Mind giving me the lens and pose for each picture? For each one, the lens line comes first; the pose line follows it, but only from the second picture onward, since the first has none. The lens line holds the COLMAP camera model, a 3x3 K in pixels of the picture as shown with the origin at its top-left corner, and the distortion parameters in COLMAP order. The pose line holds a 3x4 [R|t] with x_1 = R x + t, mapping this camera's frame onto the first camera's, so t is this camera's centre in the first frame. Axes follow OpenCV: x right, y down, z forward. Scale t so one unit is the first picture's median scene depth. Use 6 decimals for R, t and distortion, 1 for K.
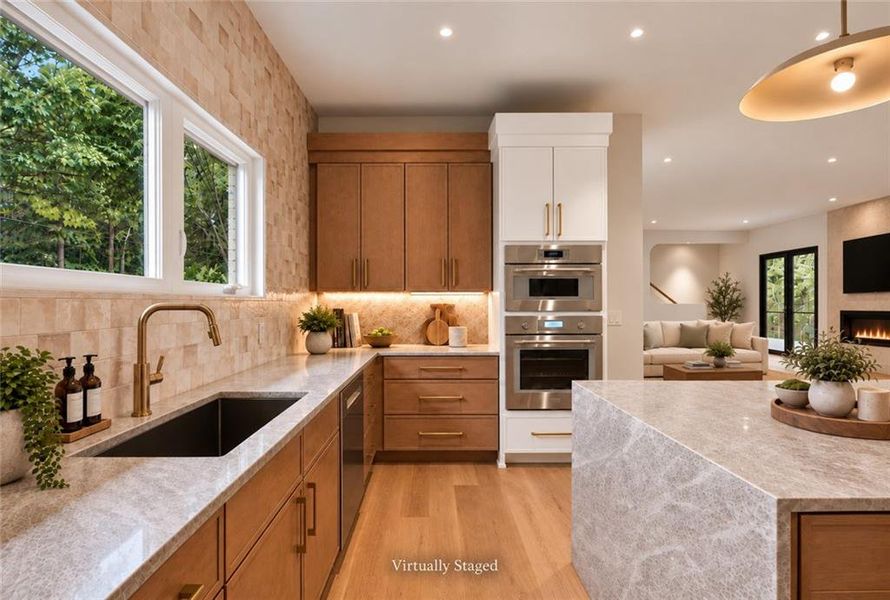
lens RADIAL K [[430.0, 0, 445.0], [0, 430.0, 300.0], [0, 0, 1]] dist [-0.001449, 0.000068]
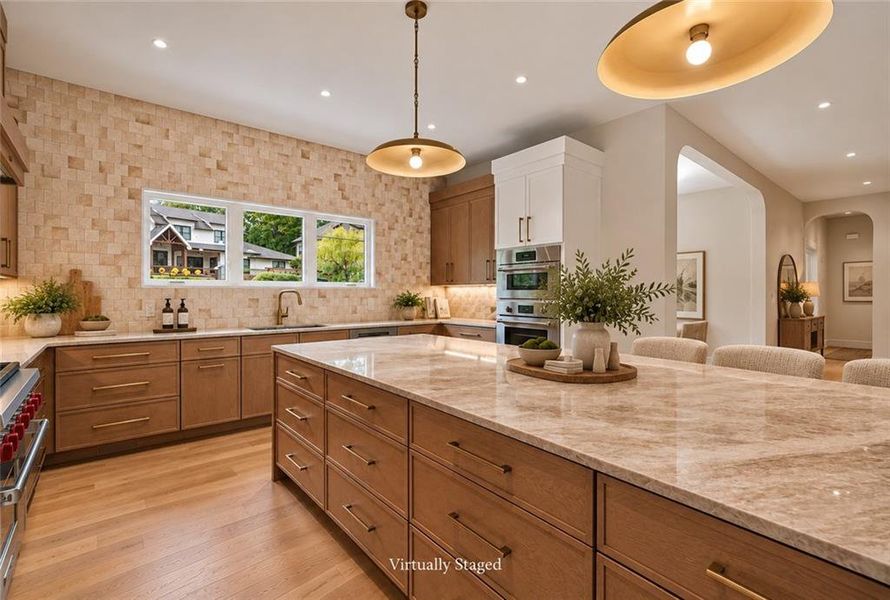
lens RADIAL K [[411.0, 0, 442.7], [0, 411.0, 293.8], [0, 0, 1]] dist [-0.000612, 0.000673]
pose [[0.654499, 0.003874, -0.756053, 1.038678], [-0.009836, 0.999946, -0.003390, 0.018008], [0.755999, 0.009655, 0.654502, -0.020350]]
